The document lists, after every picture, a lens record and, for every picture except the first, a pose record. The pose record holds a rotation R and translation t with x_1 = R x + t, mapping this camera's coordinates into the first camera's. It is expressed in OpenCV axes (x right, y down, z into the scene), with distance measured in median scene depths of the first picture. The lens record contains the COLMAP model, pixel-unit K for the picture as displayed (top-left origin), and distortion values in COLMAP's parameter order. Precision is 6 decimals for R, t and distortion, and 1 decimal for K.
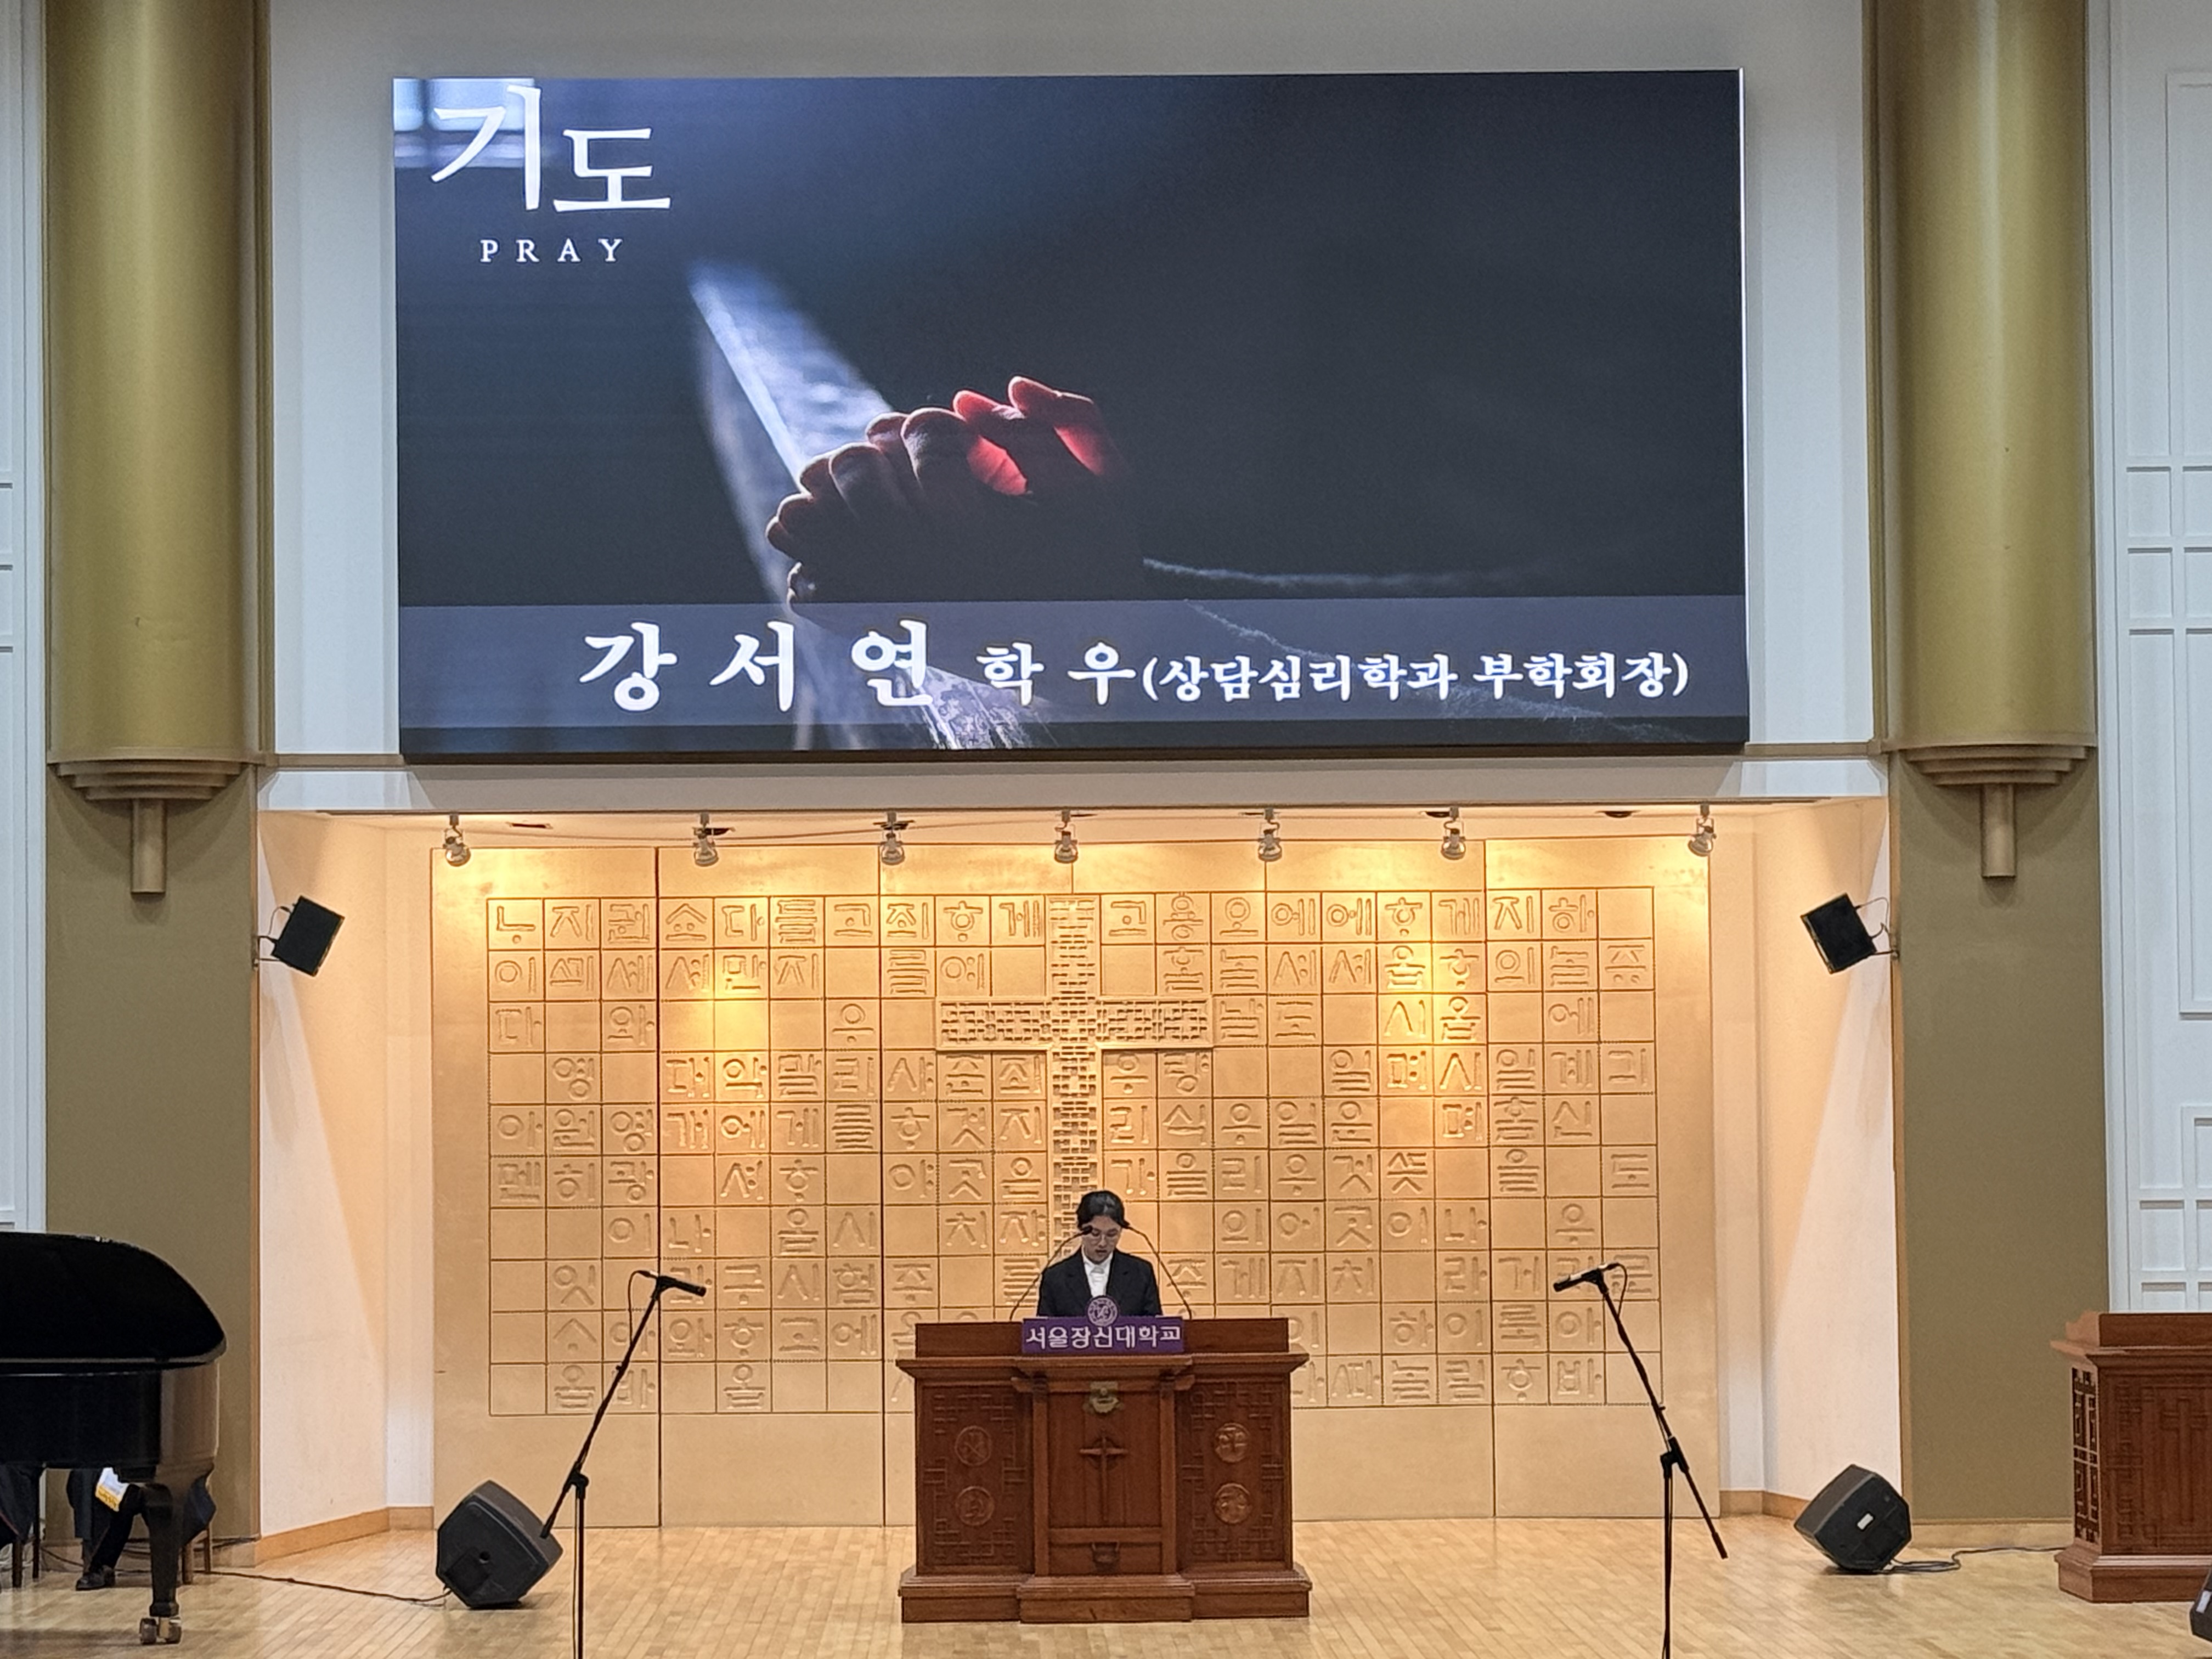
lens RADIAL K [[5449.1, 0, 1067.8], [0, 5449.1, 825.5], [0, 0, 1]] dist [0.122594, -0.060192]
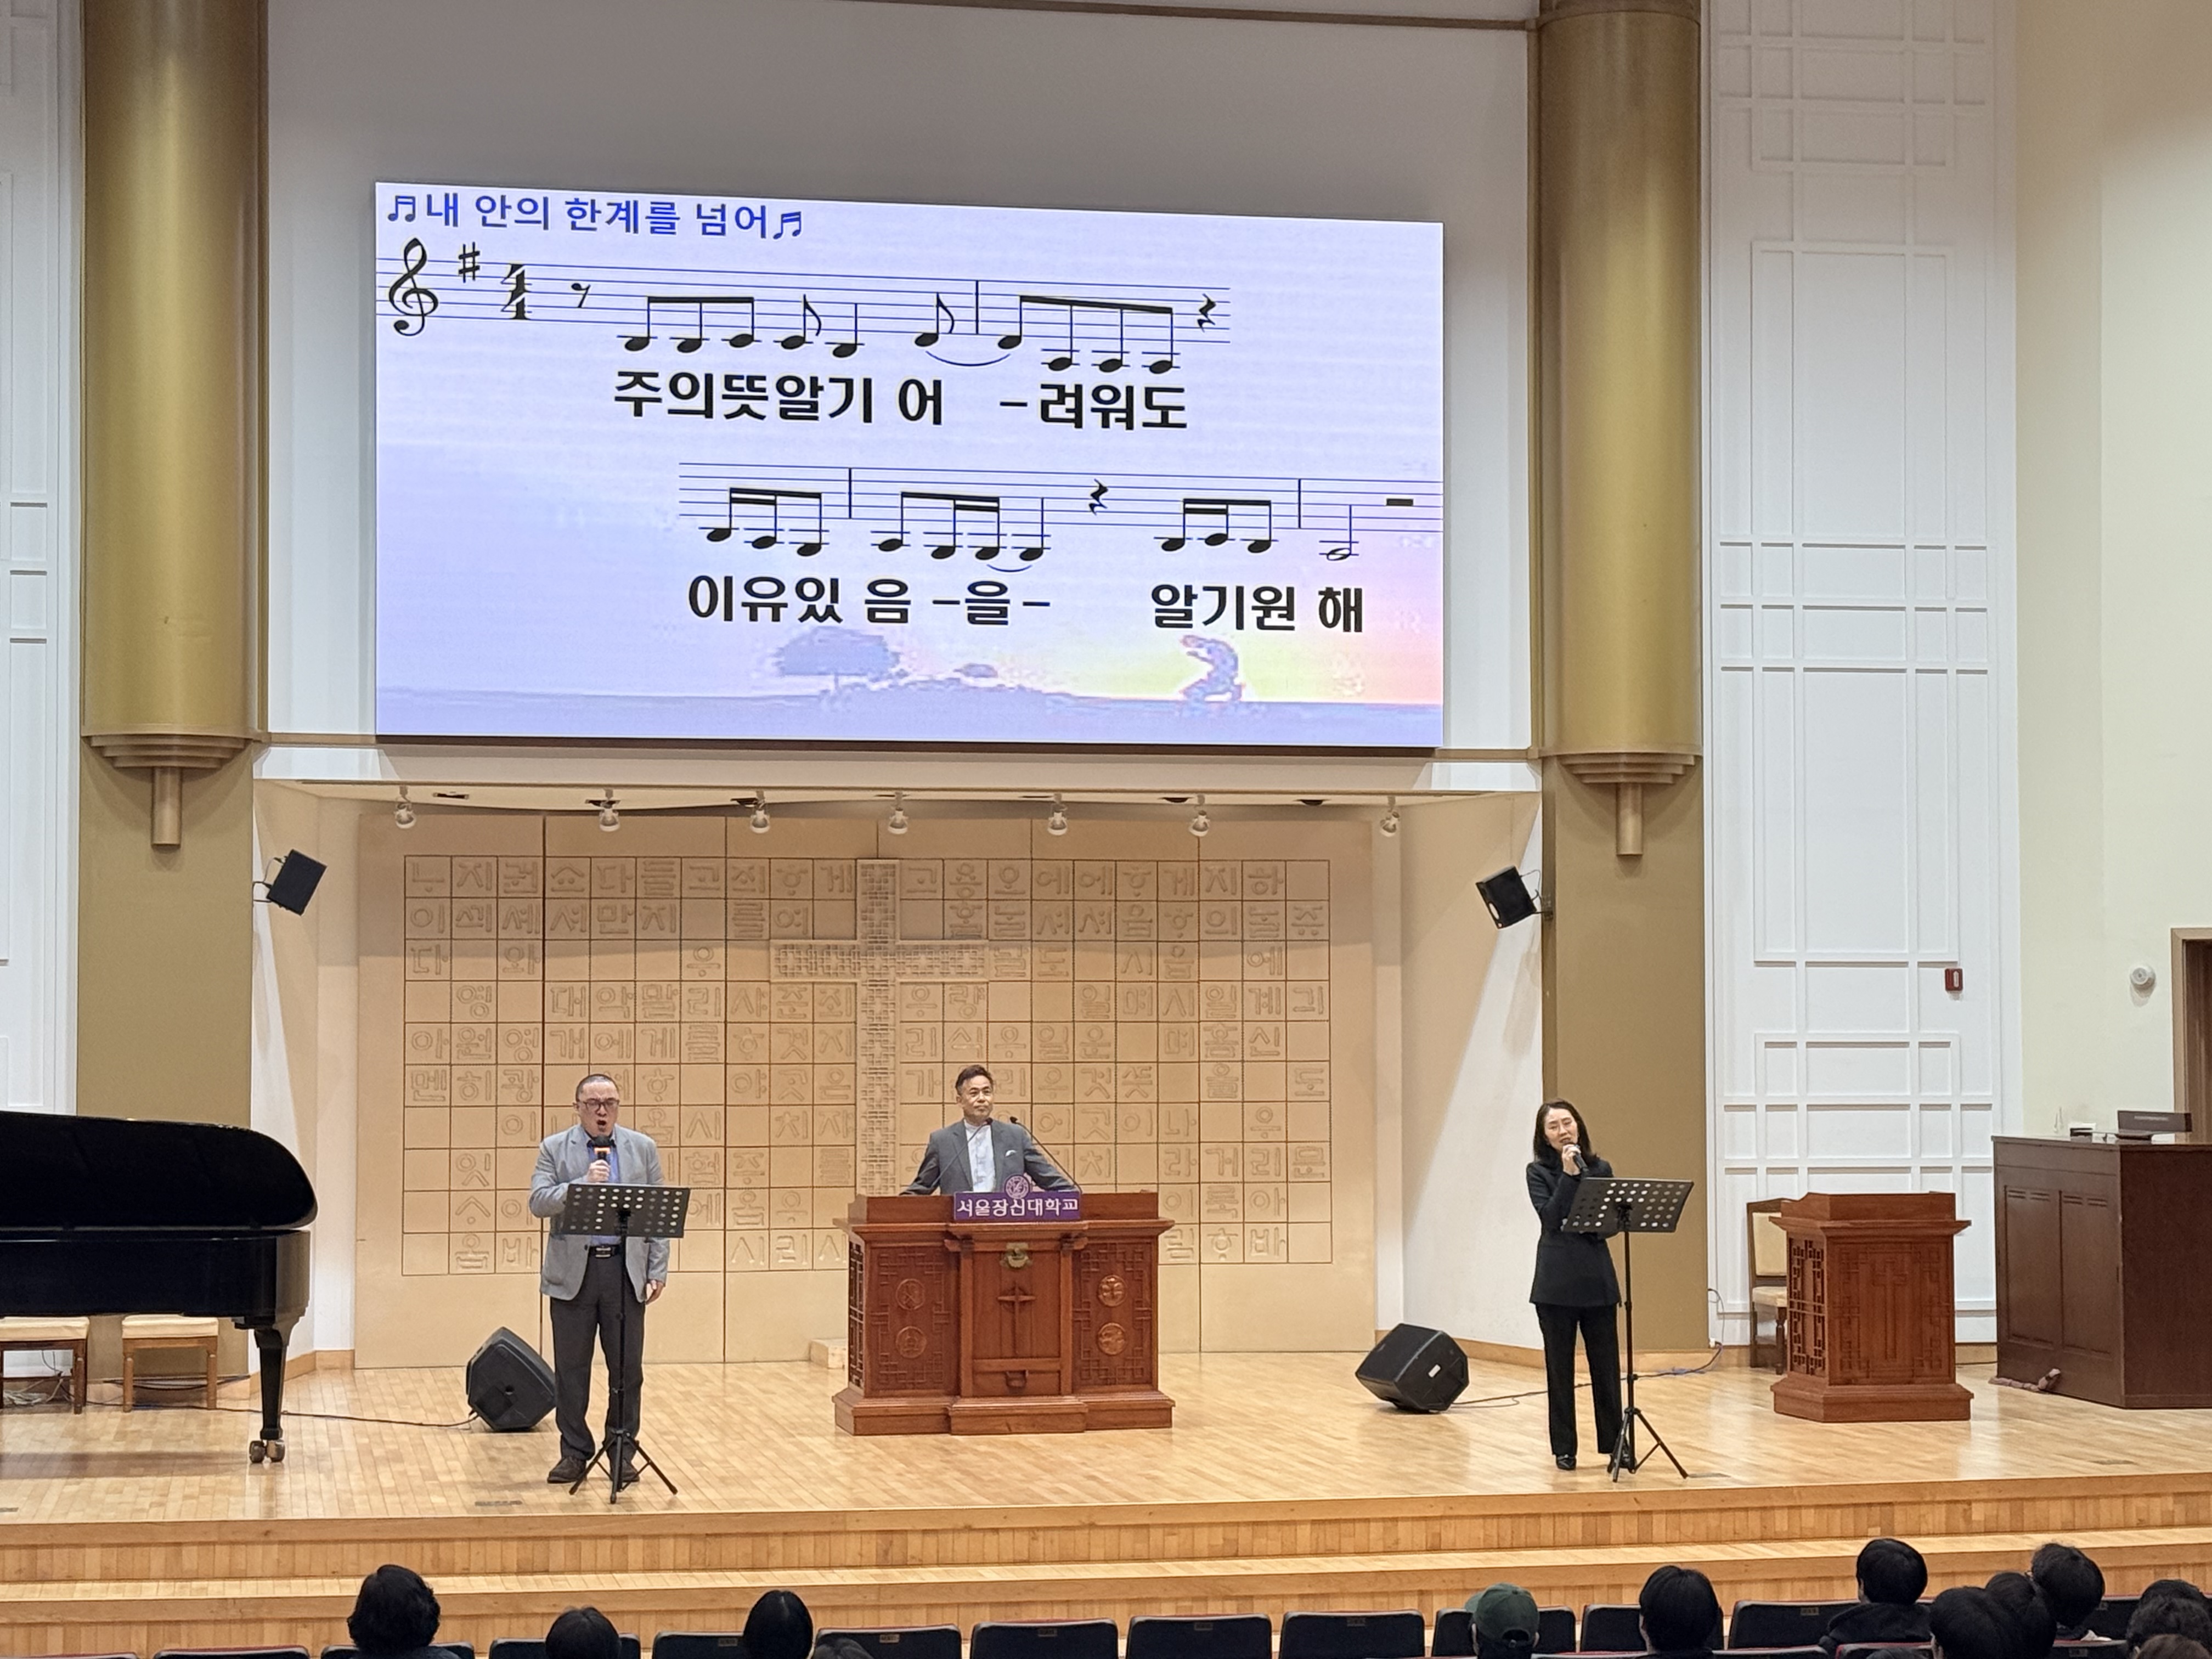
lens RADIAL K [[4222.5, 0, 1116.3], [0, 4222.5, 838.0], [0, 0, 1]] dist [0.169731, -0.240422]
pose [[0.983625, 0.016091, 0.179508, -0.120745], [-0.016490, 0.999864, 0.000730, 0.006186], [-0.179472, -0.003678, 0.983756, 0.031684]]
